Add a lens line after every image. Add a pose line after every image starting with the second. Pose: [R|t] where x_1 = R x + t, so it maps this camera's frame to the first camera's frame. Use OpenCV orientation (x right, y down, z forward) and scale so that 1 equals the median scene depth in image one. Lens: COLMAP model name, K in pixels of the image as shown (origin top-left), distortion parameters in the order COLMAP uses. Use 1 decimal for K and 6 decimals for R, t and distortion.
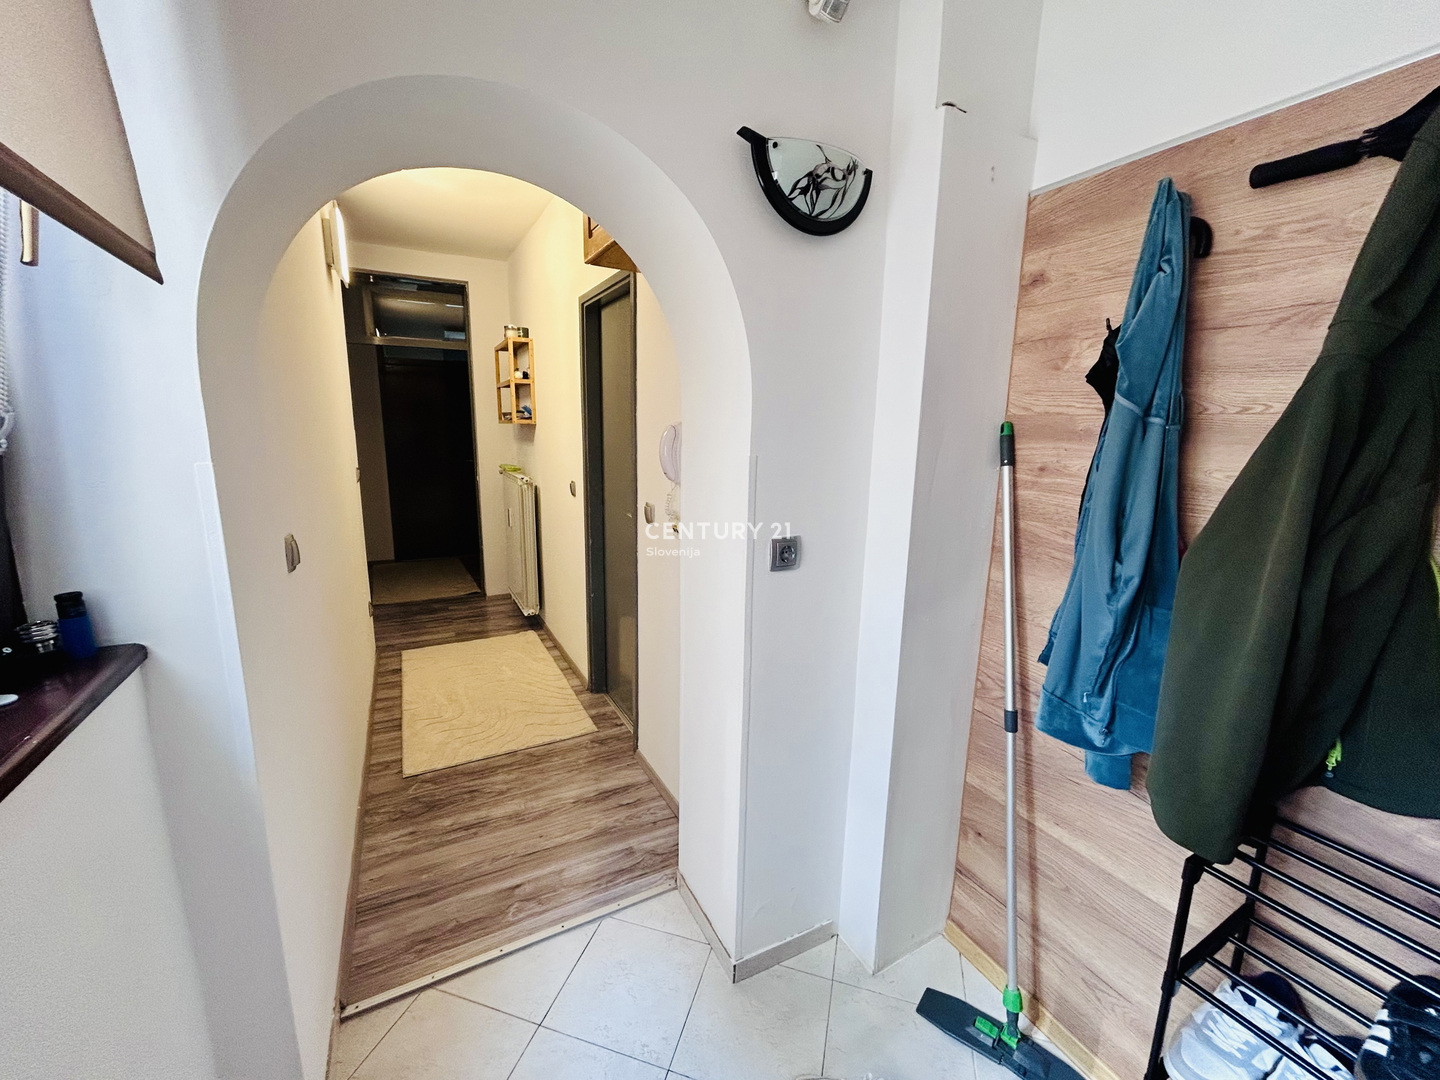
lens RADIAL K [[581.2, 0, 718.2], [0, 581.2, 532.5], [0, 0, 1]] dist [0.004329, -0.000445]
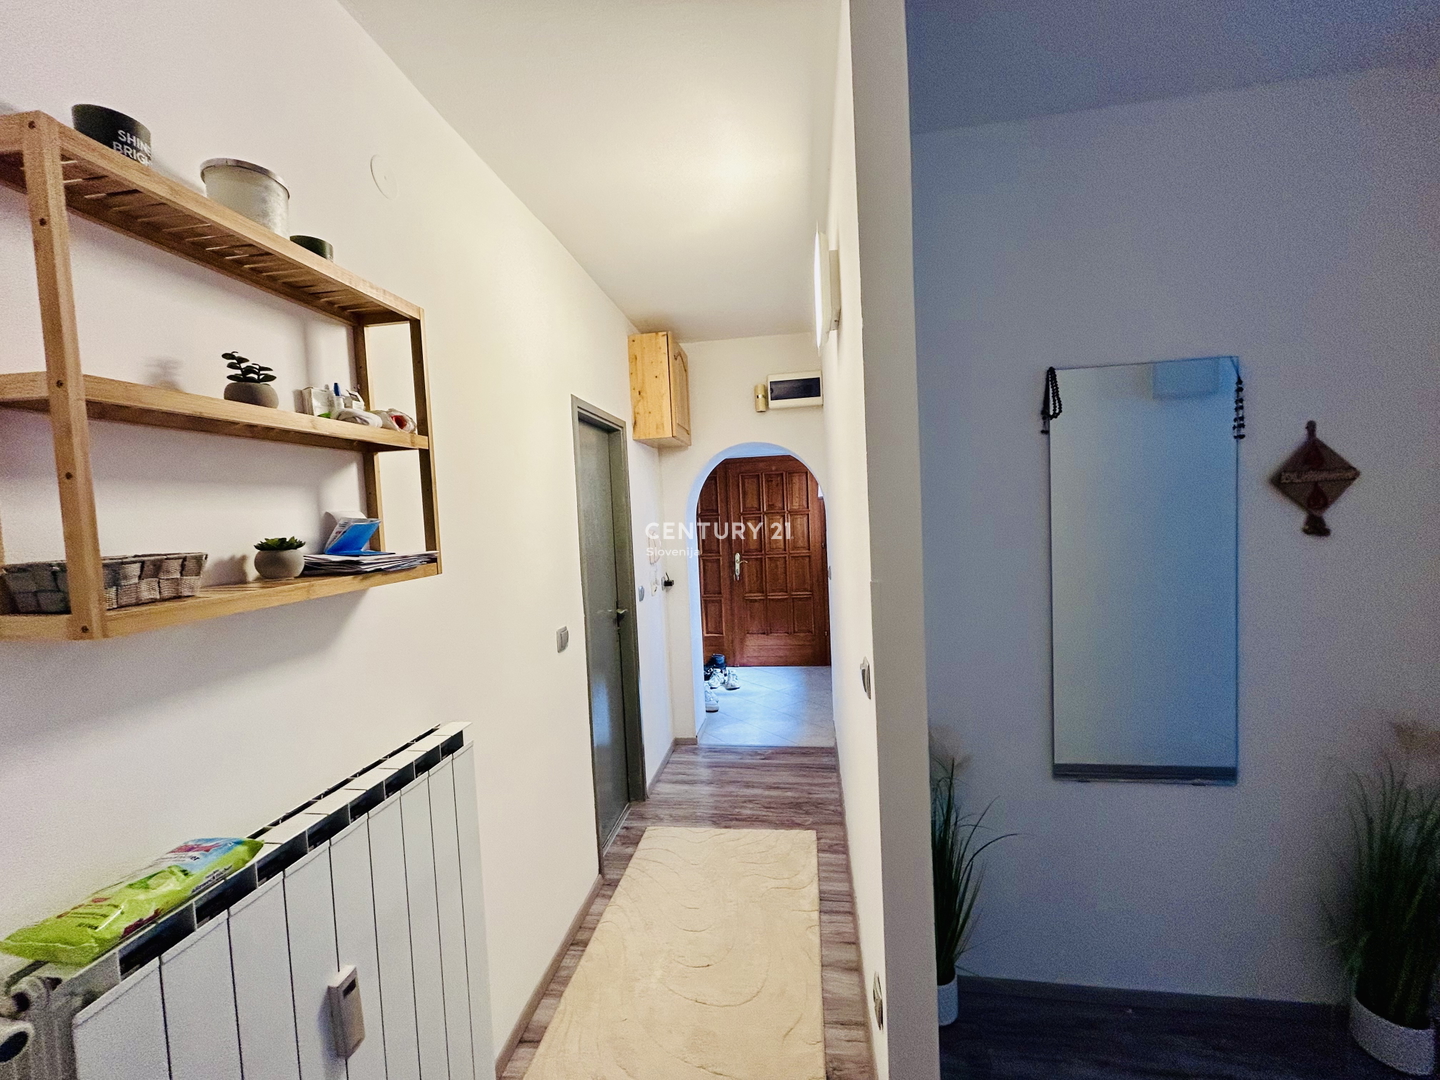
lens RADIAL K [[581.2, 0, 709.9], [0, 581.2, 546.9], [0, 0, 1]] dist [0.004329, -0.000445]
pose [[-0.788979, 0.003548, 0.614410, -1.148323], [0.165297, 0.964342, 0.206692, -0.417970], [-0.591768, 0.264636, -0.761432, 1.959823]]
